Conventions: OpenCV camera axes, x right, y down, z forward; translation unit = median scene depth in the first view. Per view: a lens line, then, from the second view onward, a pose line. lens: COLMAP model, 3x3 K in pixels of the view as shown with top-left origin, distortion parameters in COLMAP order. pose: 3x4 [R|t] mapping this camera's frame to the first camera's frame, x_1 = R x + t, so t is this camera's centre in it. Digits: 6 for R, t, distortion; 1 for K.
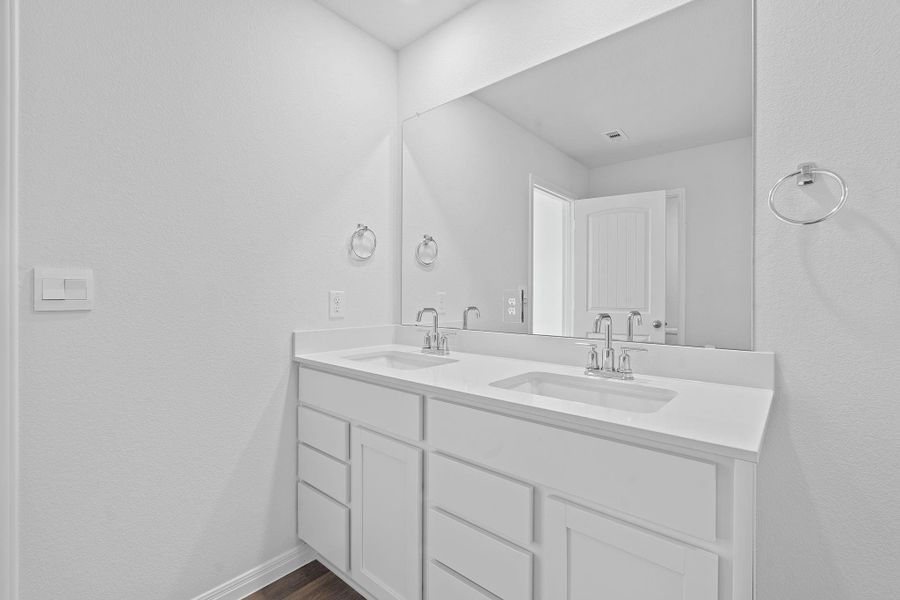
lens RADIAL K [[414.8, 0, 447.4], [0, 414.8, 295.9], [0, 0, 1]] dist [0.002863, 0.000064]
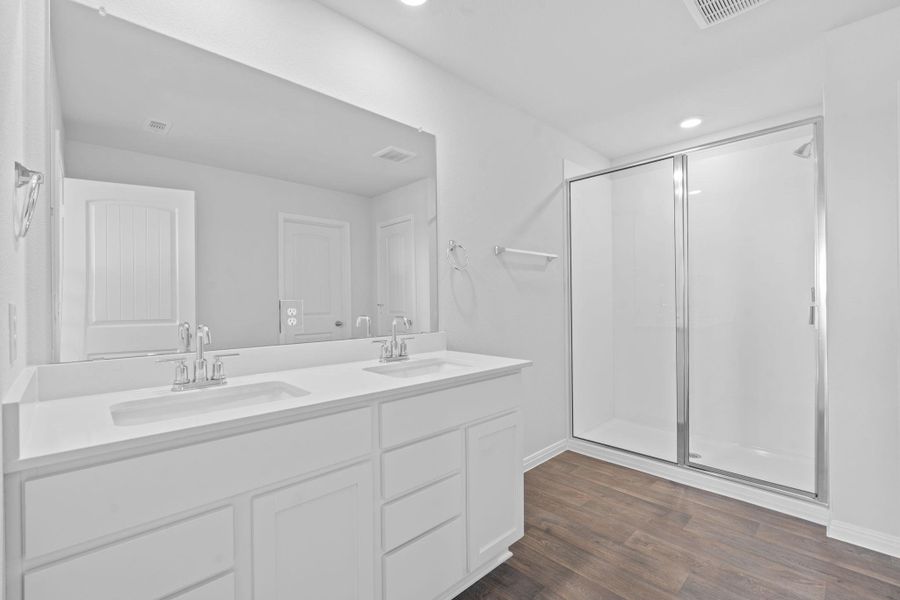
lens RADIAL K [[397.1, 0, 448.8], [0, 397.1, 299.2], [0, 0, 1]] dist [-0.003141, 0.000497]
pose [[0.099701, -0.006693, 0.994995, -0.663072], [0.006658, 0.999959, 0.006059, -0.017728], [-0.994995, 0.006021, 0.099742, 0.473532]]
